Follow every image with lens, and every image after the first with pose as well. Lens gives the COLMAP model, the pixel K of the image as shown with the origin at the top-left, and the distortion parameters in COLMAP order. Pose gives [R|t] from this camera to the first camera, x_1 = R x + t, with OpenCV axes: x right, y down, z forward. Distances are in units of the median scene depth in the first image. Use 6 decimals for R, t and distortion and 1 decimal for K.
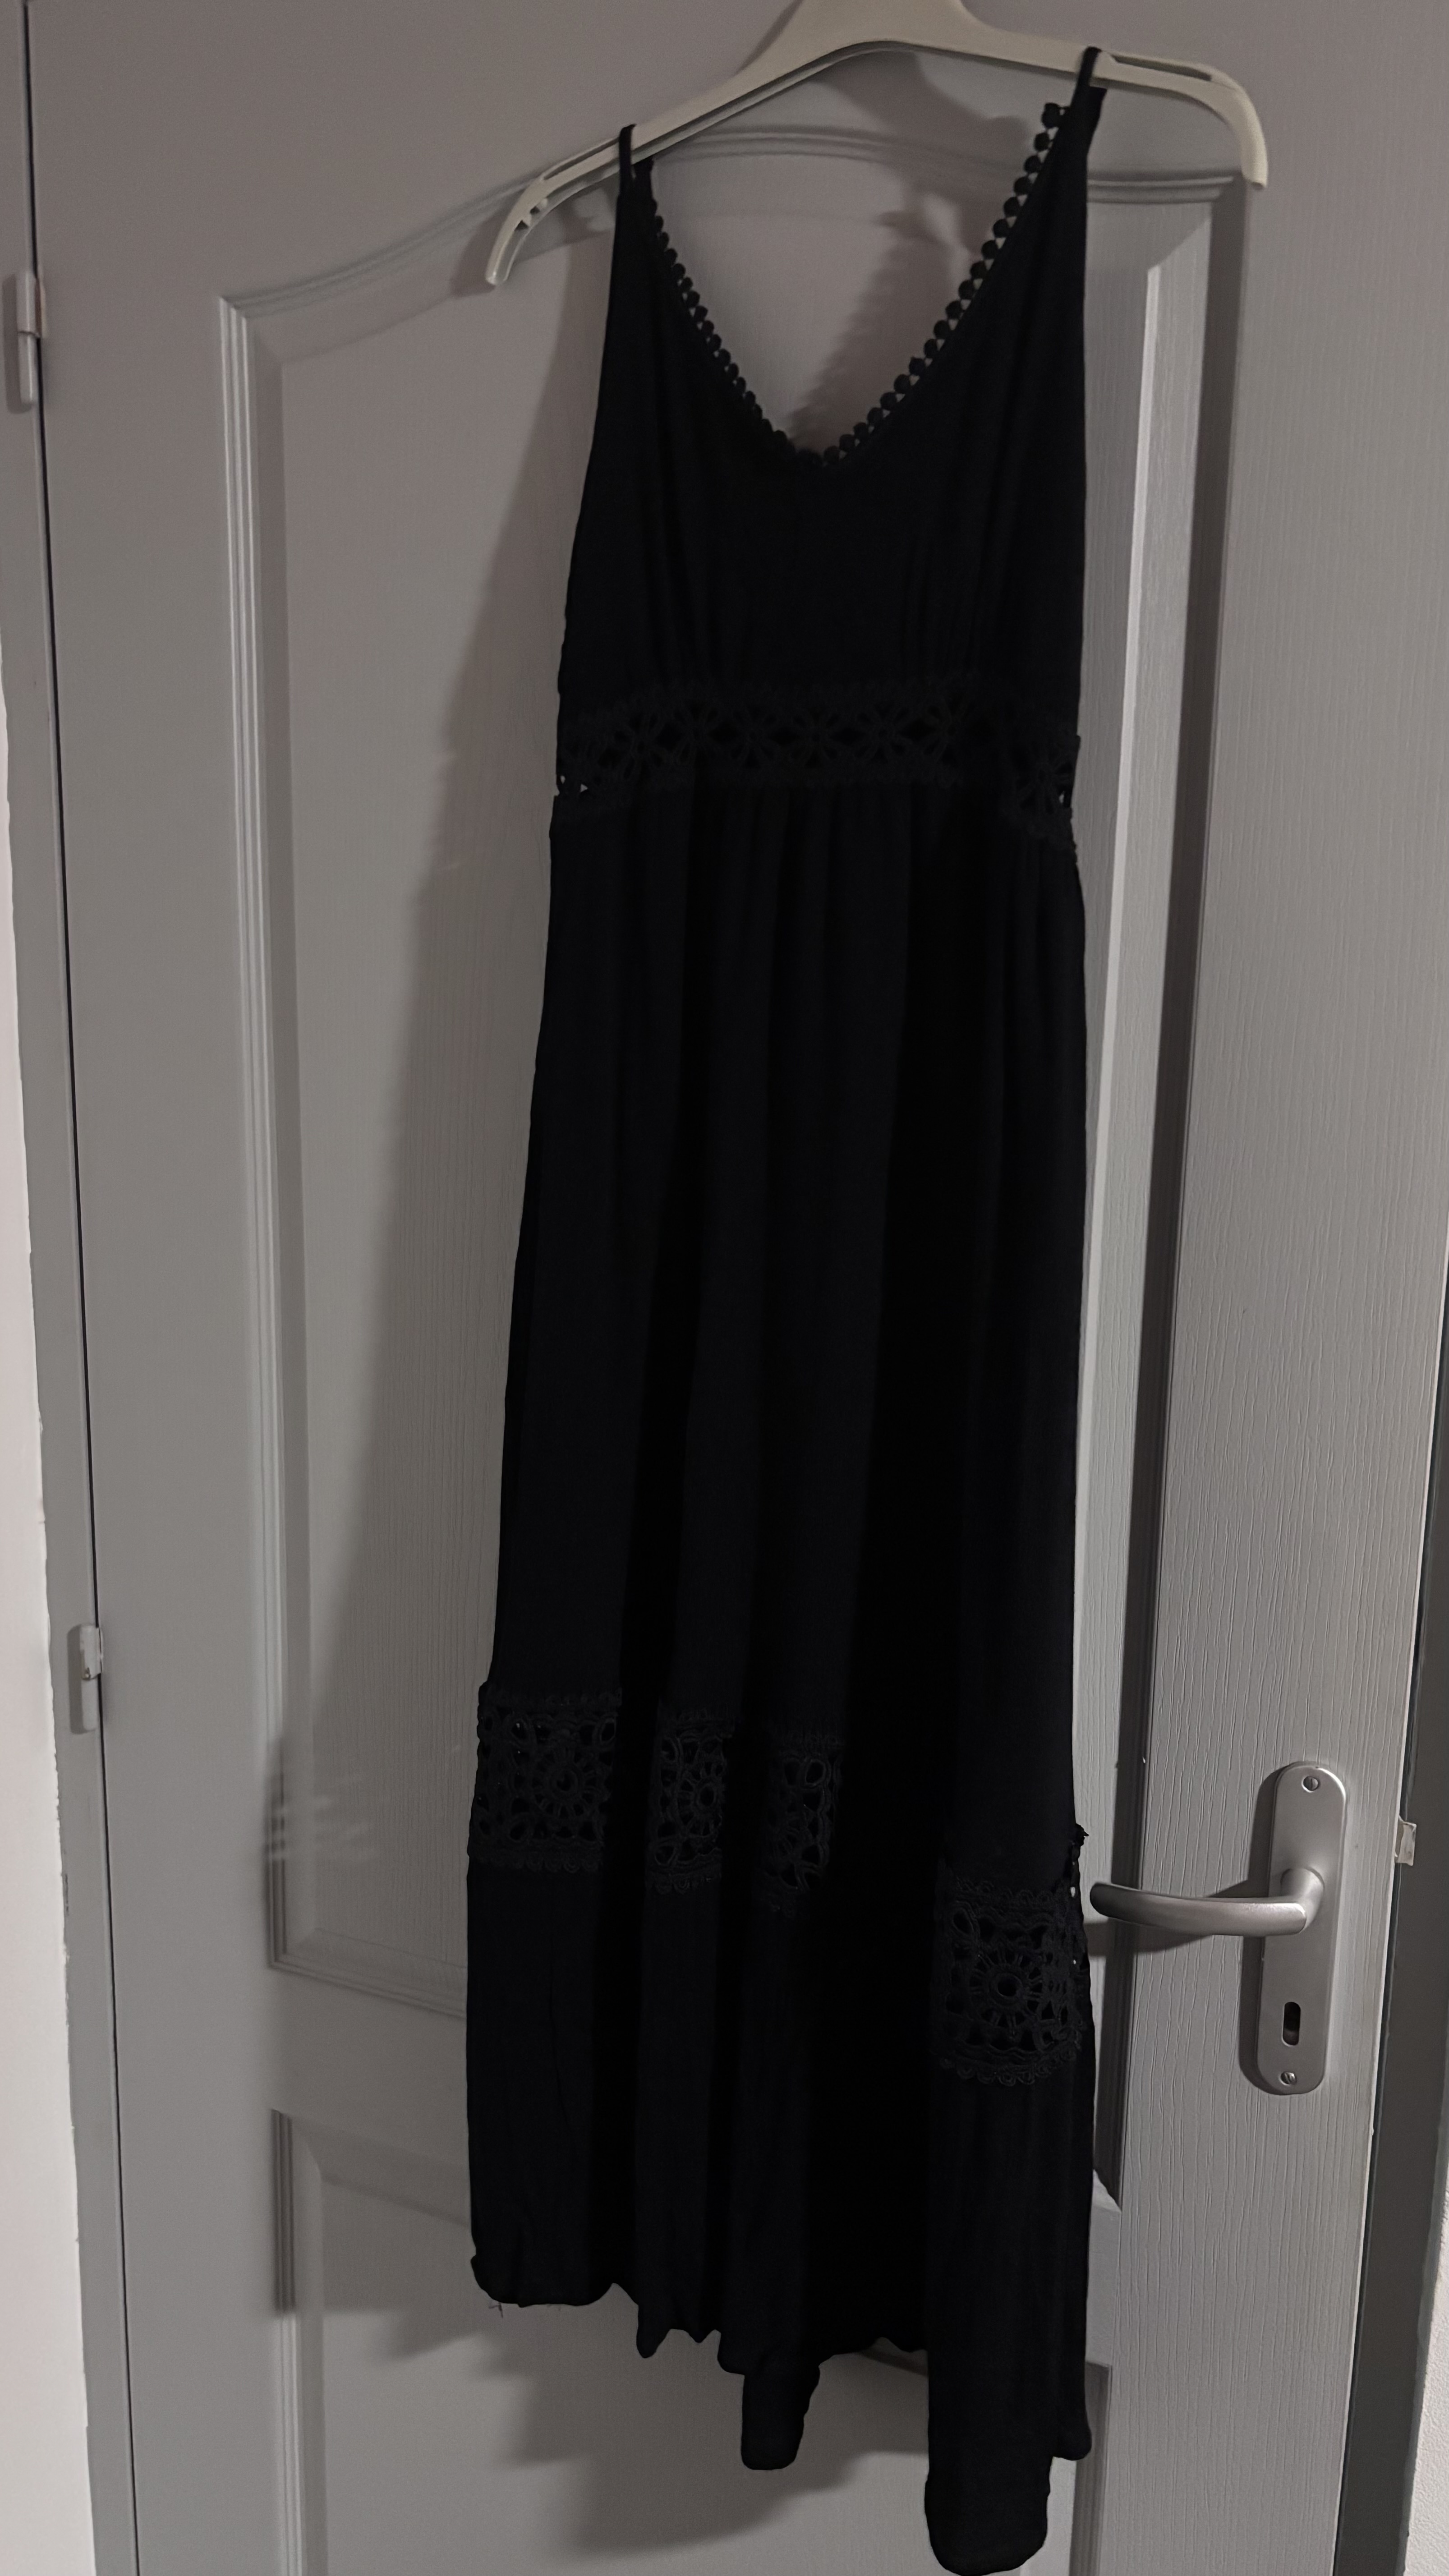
lens RADIAL K [[1907.9, 0, 714.6], [0, 1907.9, 1299.5], [0, 0, 1]] dist [0.015069, -0.013470]
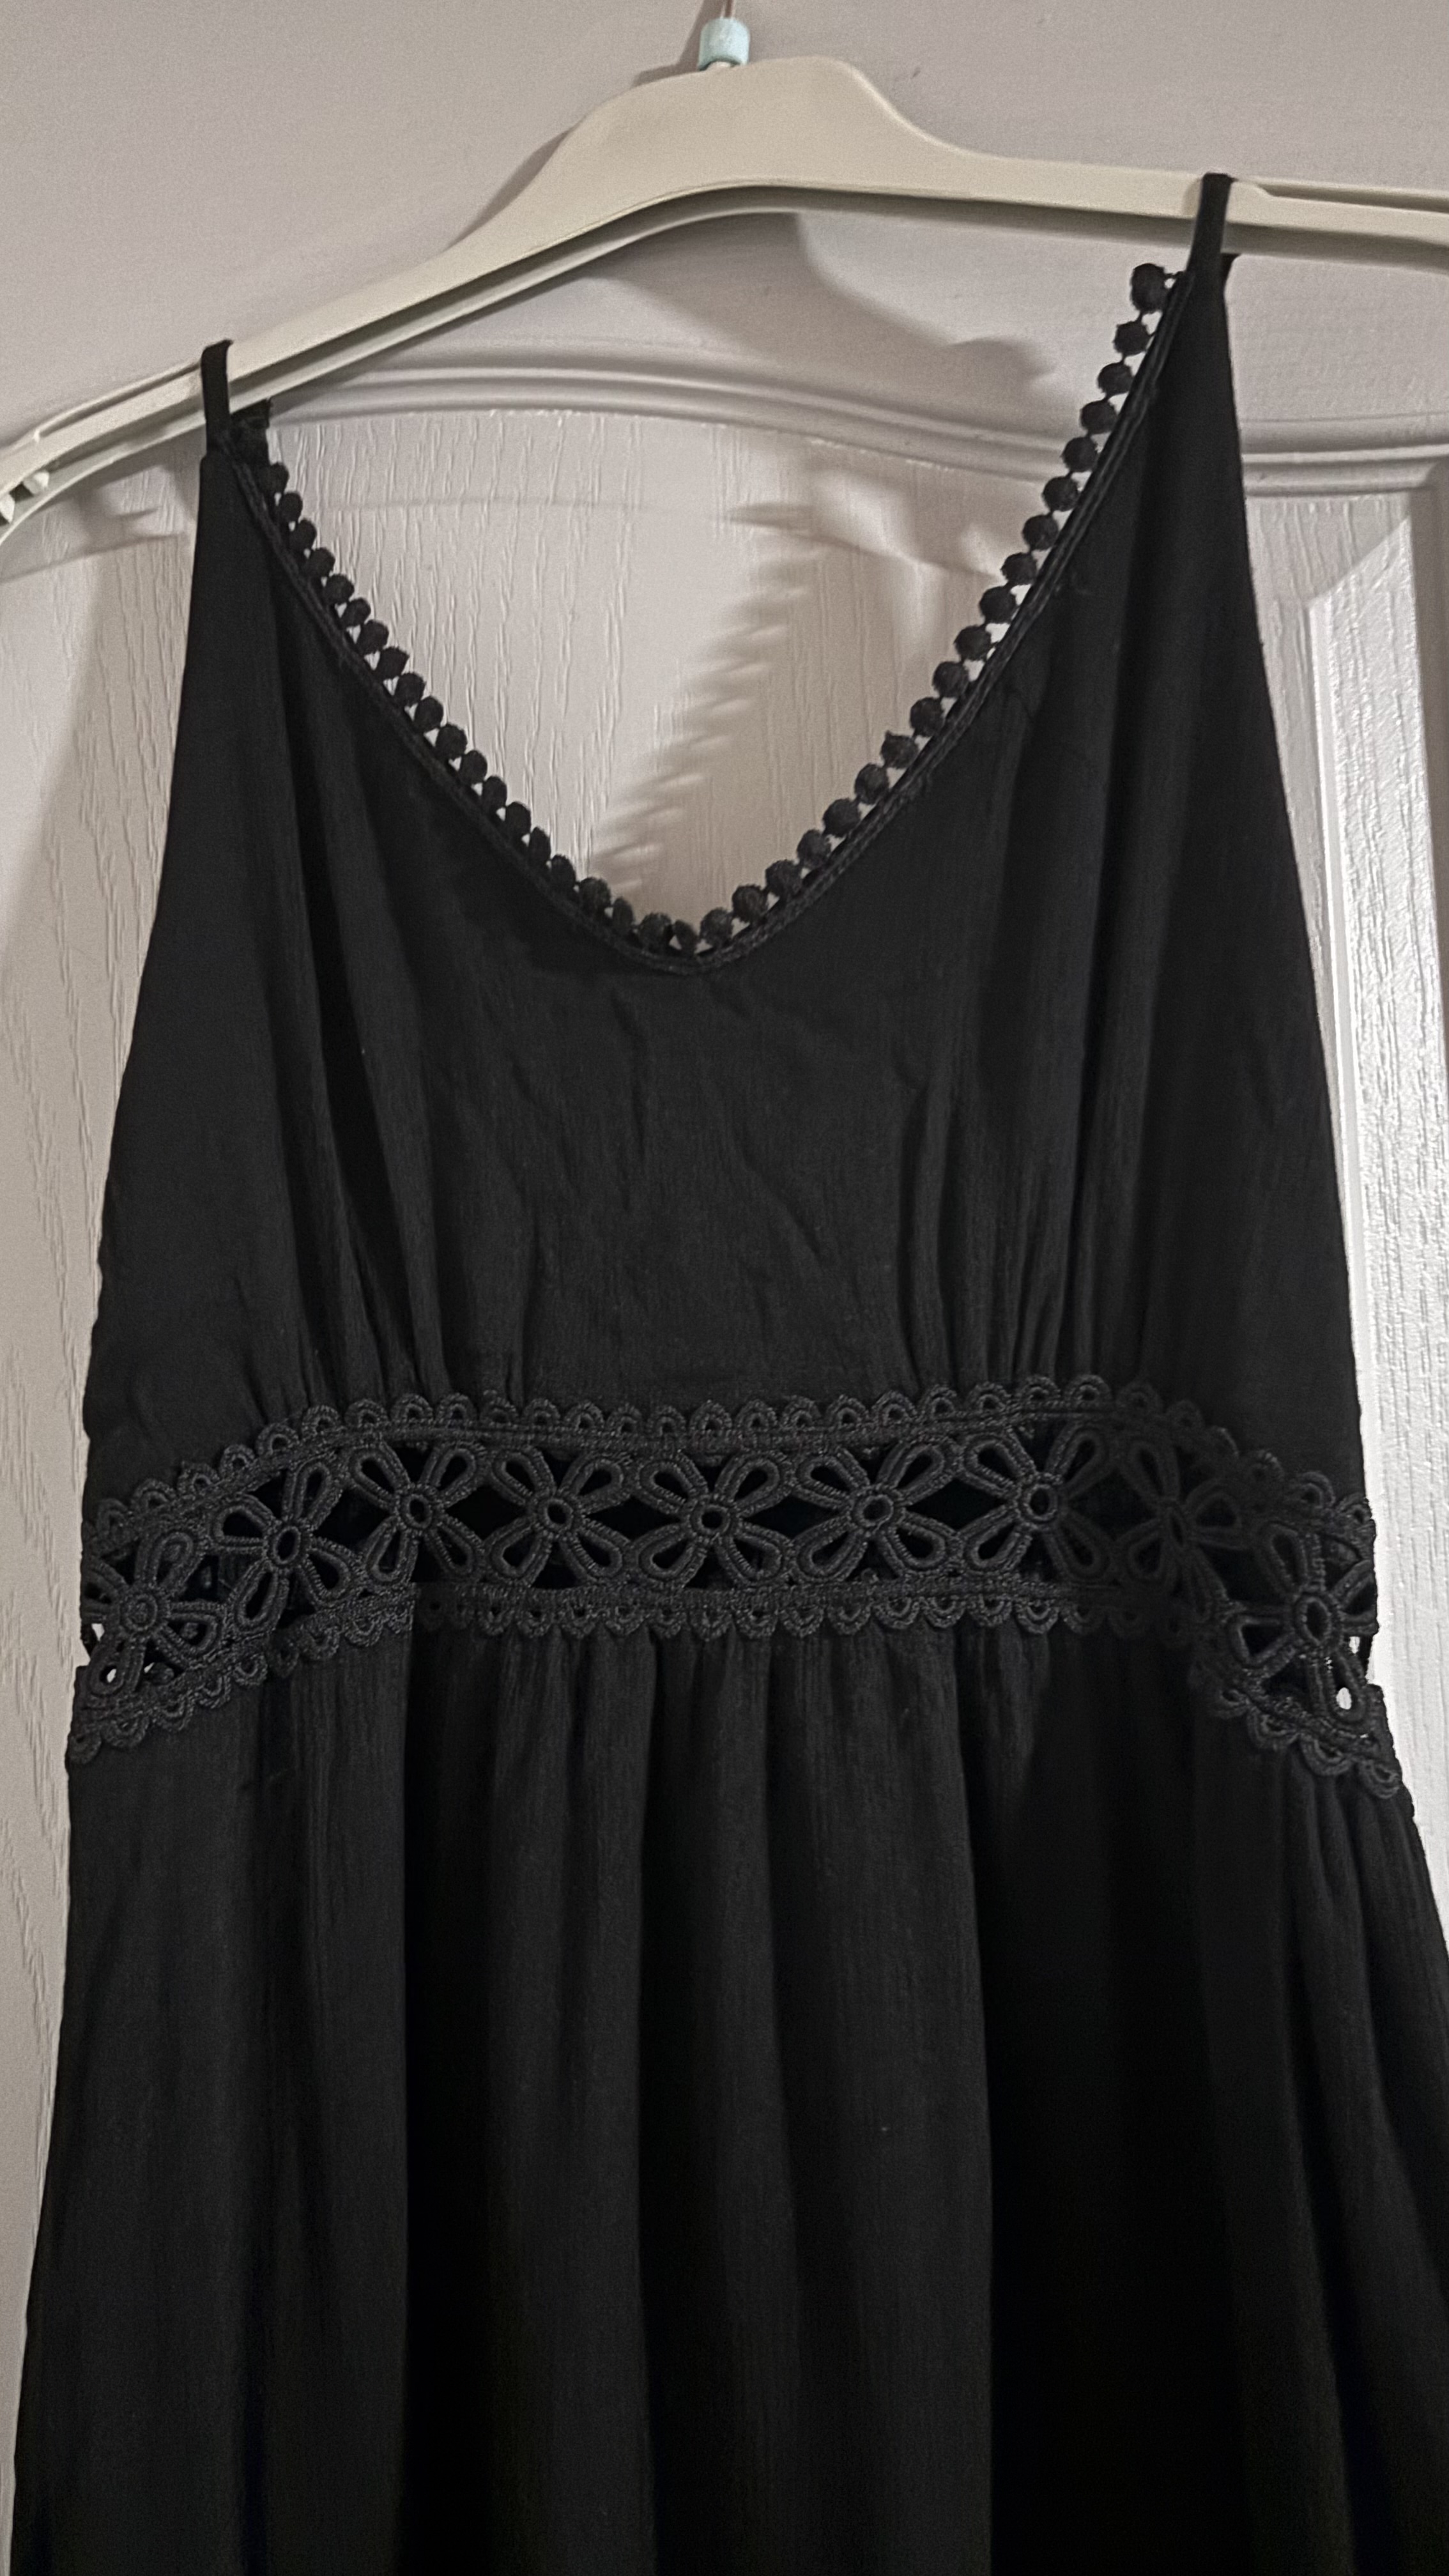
lens RADIAL K [[1907.9, 0, 726.5], [0, 1907.9, 1287.1], [0, 0, 1]] dist [0.015069, -0.013470]
pose [[0.964609, -0.028459, 0.262145, -0.054809], [0.101767, 0.957314, -0.270542, -0.219425], [-0.243256, 0.287645, 0.926330, 0.560948]]
